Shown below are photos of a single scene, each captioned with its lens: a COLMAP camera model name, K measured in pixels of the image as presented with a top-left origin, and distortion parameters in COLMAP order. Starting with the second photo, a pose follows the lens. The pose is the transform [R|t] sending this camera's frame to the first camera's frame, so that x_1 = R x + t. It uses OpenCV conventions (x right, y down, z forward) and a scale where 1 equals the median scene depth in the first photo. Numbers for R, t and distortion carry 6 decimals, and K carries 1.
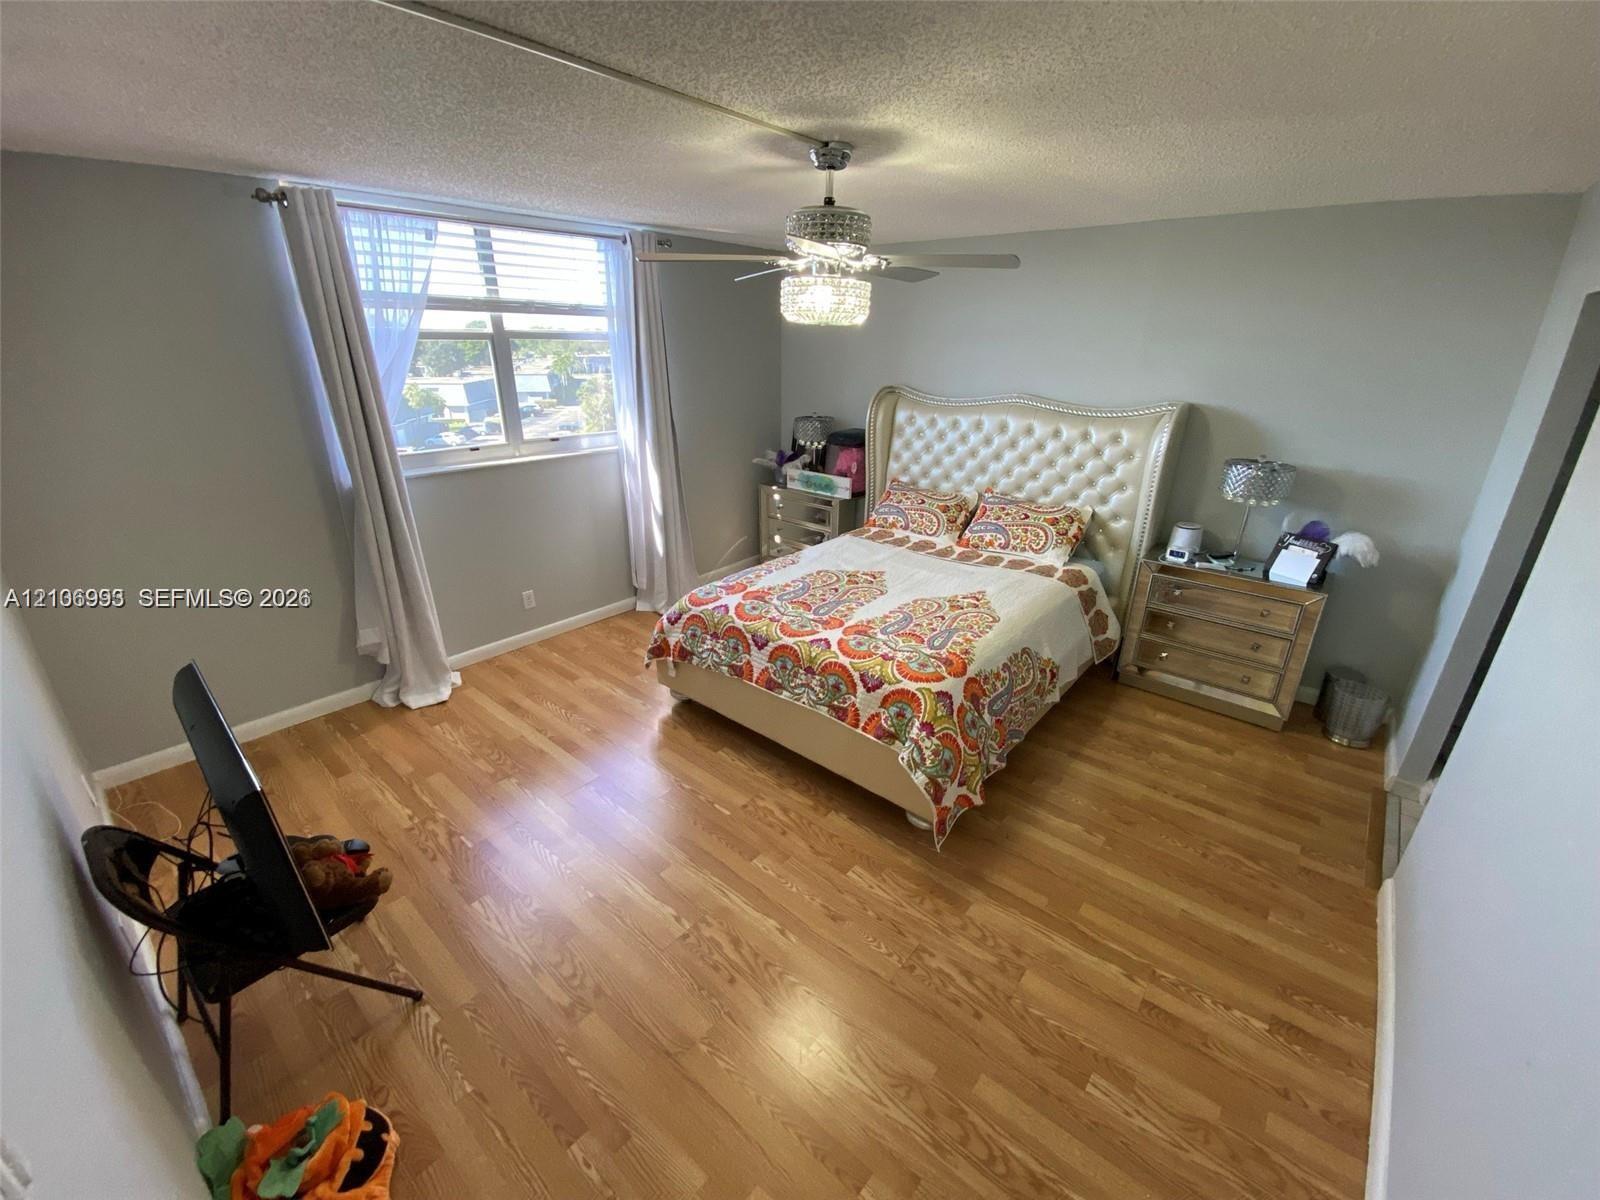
lens RADIAL K [[674.3, 0, 798.4], [0, 674.3, 606.3], [0, 0, 1]] dist [0.049260, -0.040759]
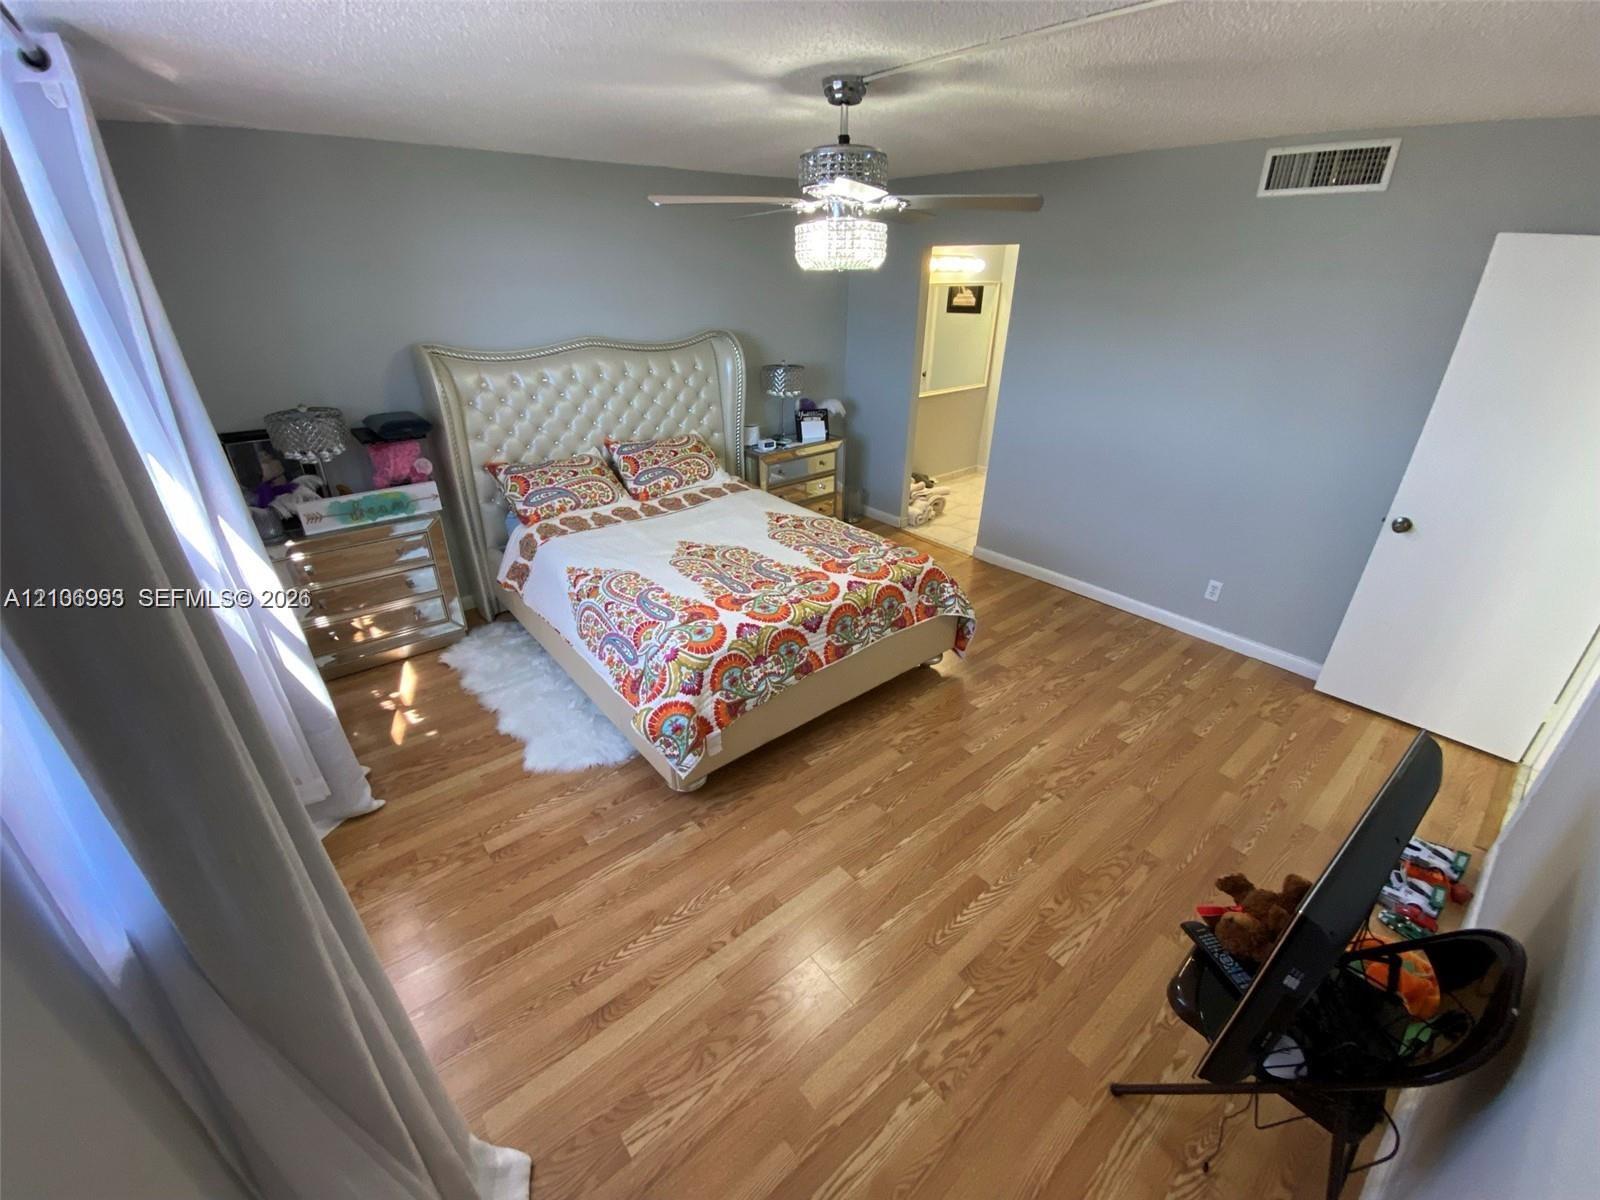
lens RADIAL K [[674.3, 0, 798.4], [0, 674.3, 606.3], [0, 0, 1]] dist [0.049260, -0.040759]
pose [[0.141297, -0.446205, 0.883706, -0.811315], [0.359343, 0.854895, 0.374202, -0.301494], [-0.922447, 0.264680, 0.281135, 0.699579]]
